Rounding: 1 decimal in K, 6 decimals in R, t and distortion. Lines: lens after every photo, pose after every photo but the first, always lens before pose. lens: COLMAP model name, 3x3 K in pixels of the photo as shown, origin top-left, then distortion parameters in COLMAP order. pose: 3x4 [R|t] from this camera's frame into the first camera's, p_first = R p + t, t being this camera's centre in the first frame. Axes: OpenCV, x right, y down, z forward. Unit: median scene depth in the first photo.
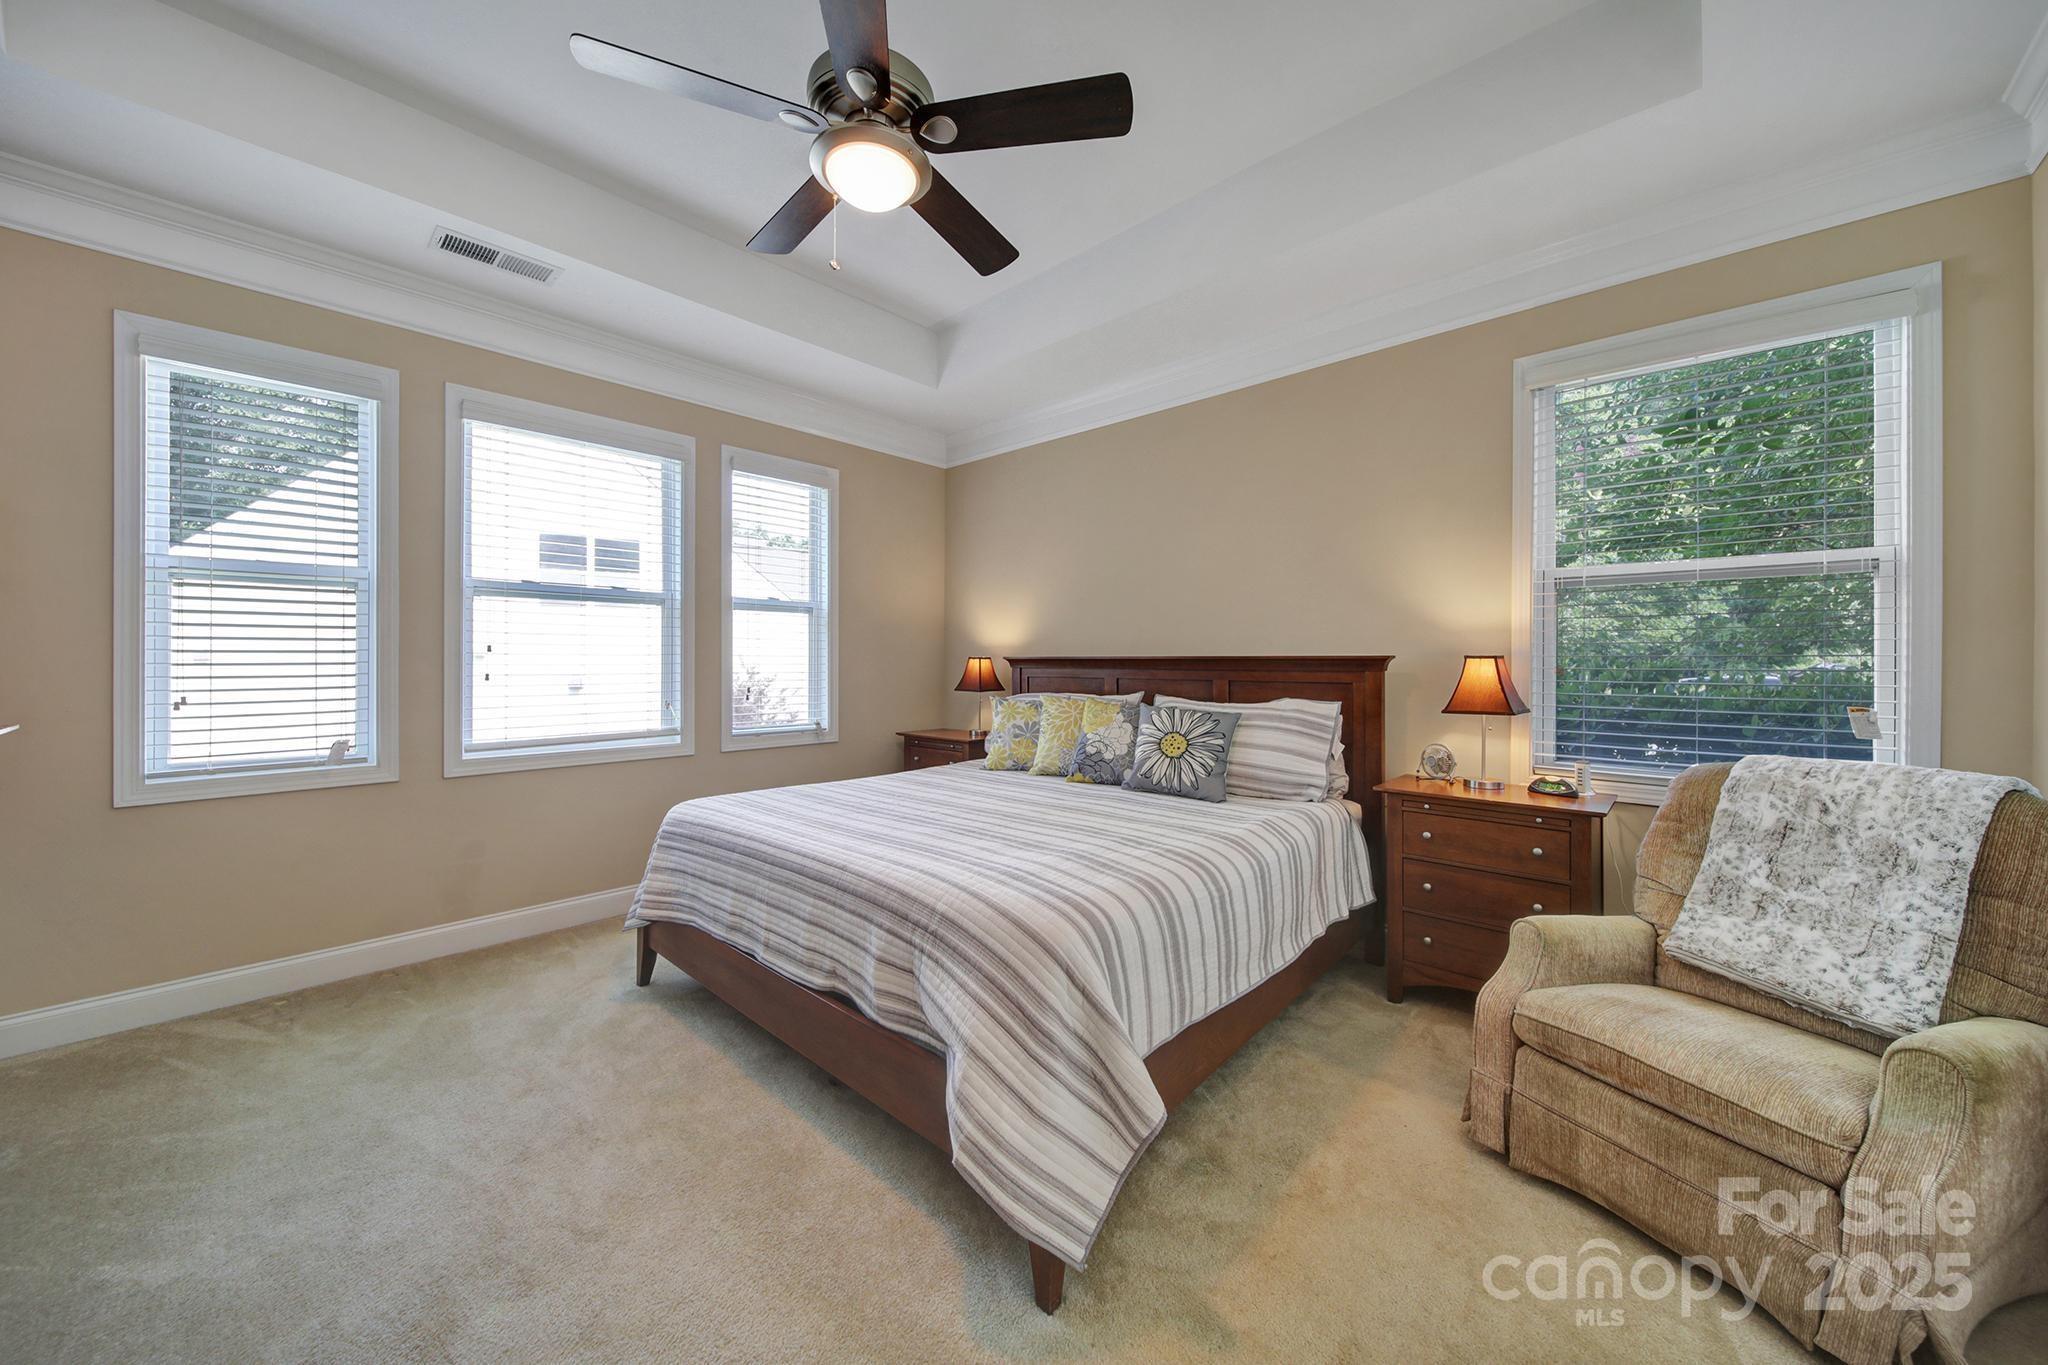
lens RADIAL K [[721.8, 0, 1017.7], [0, 721.8, 667.3], [0, 0, 1]] dist [-0.000031, -0.000013]
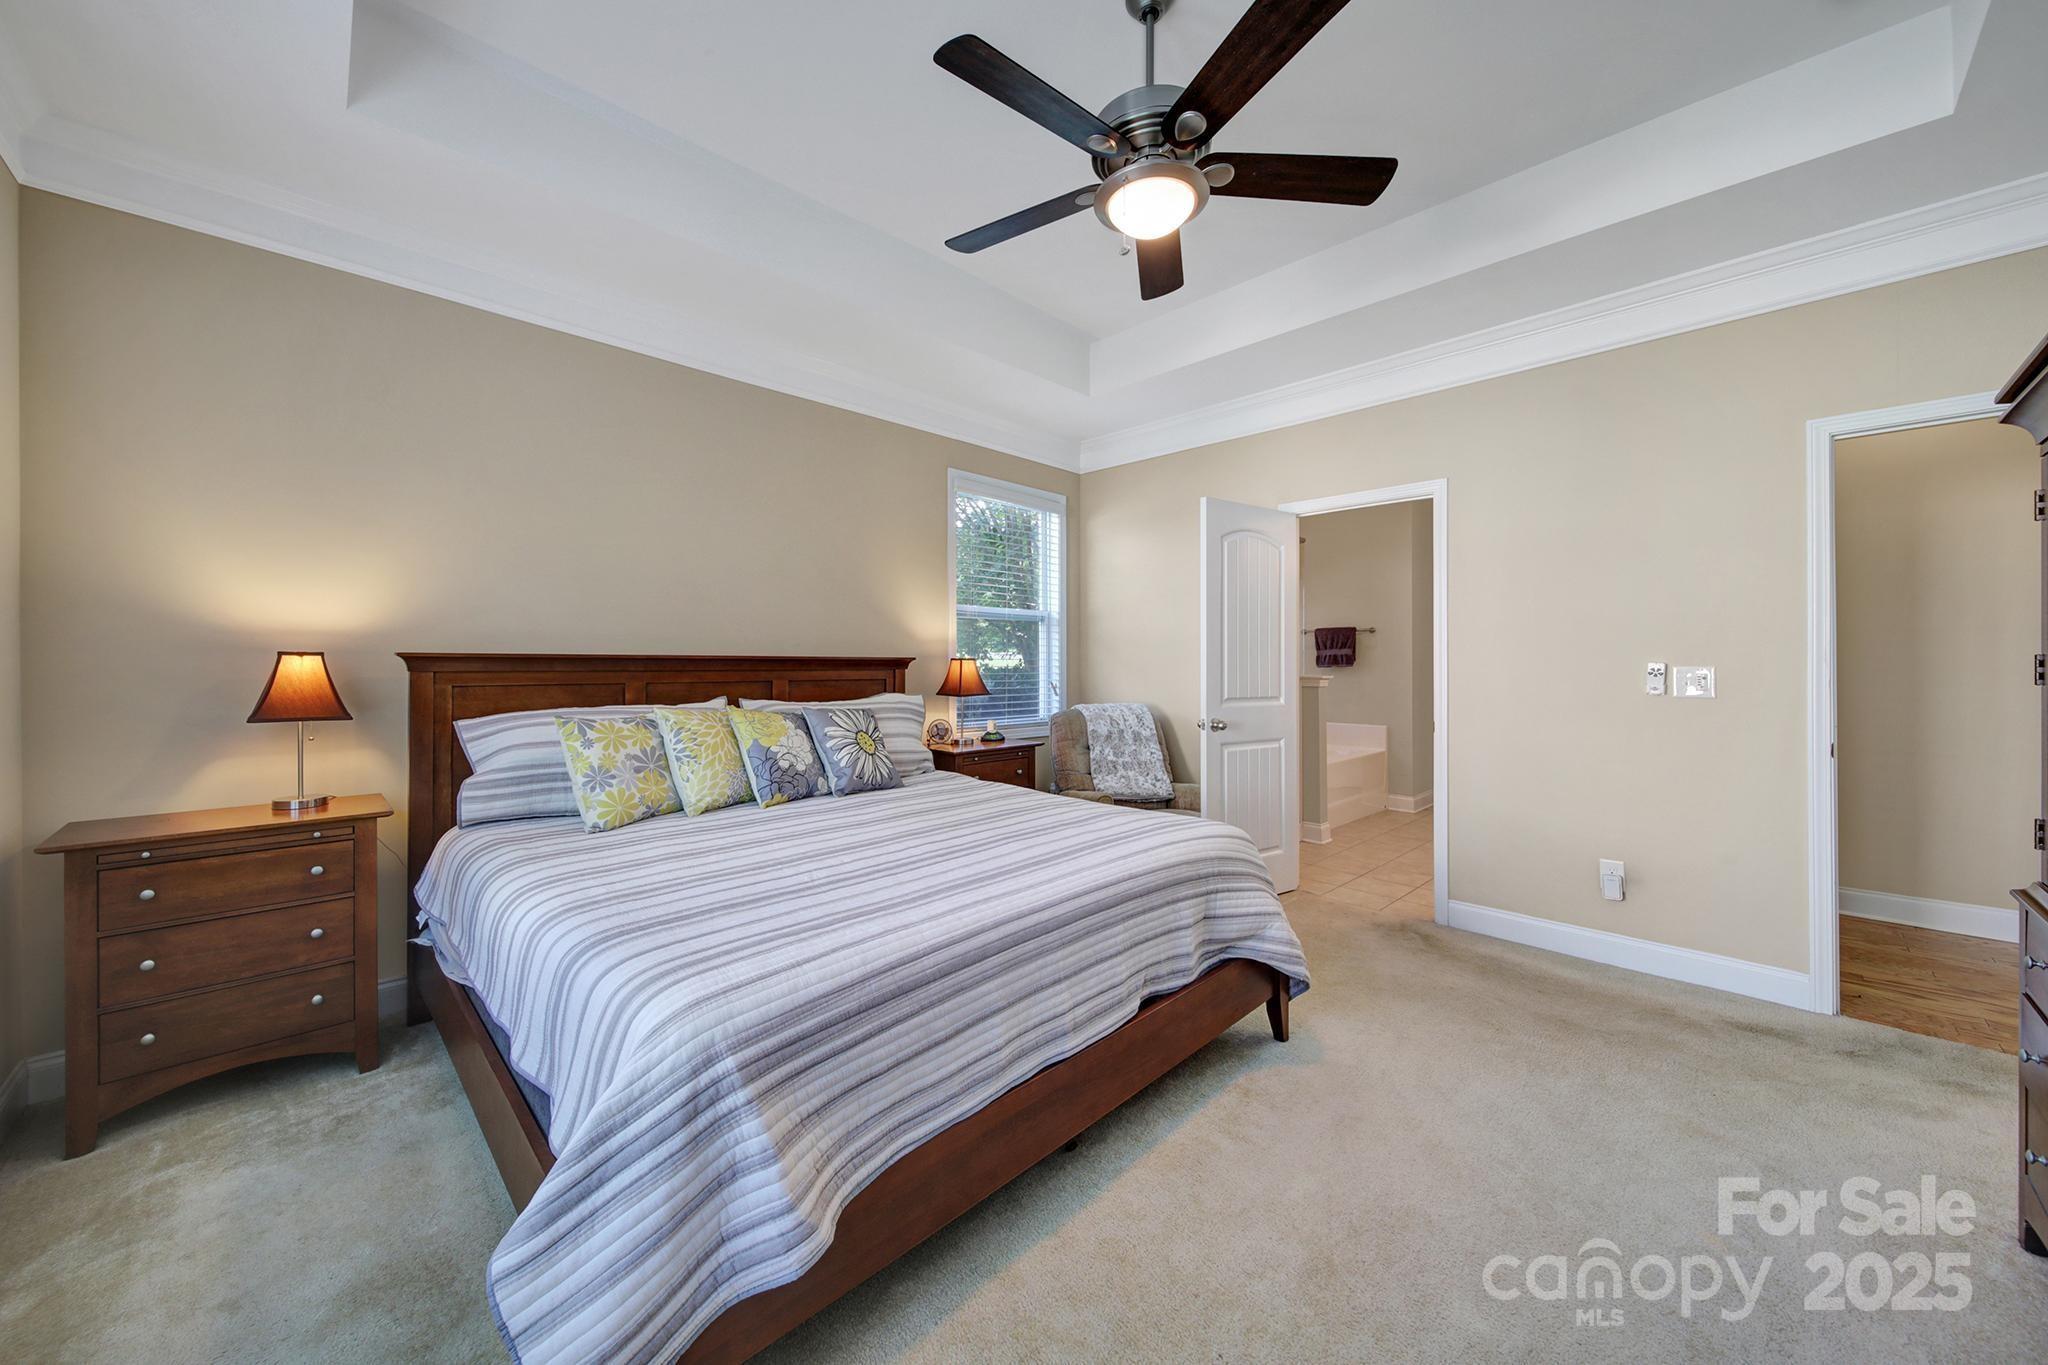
lens RADIAL K [[721.8, 0, 1017.7], [0, 721.8, 667.3], [0, 0, 1]] dist [-0.000031, -0.000013]
pose [[0.055141, -0.010659, 0.998422, -1.149120], [0.002358, 0.999942, 0.010545, -0.016349], [-0.998476, 0.001773, 0.055163, 1.031437]]
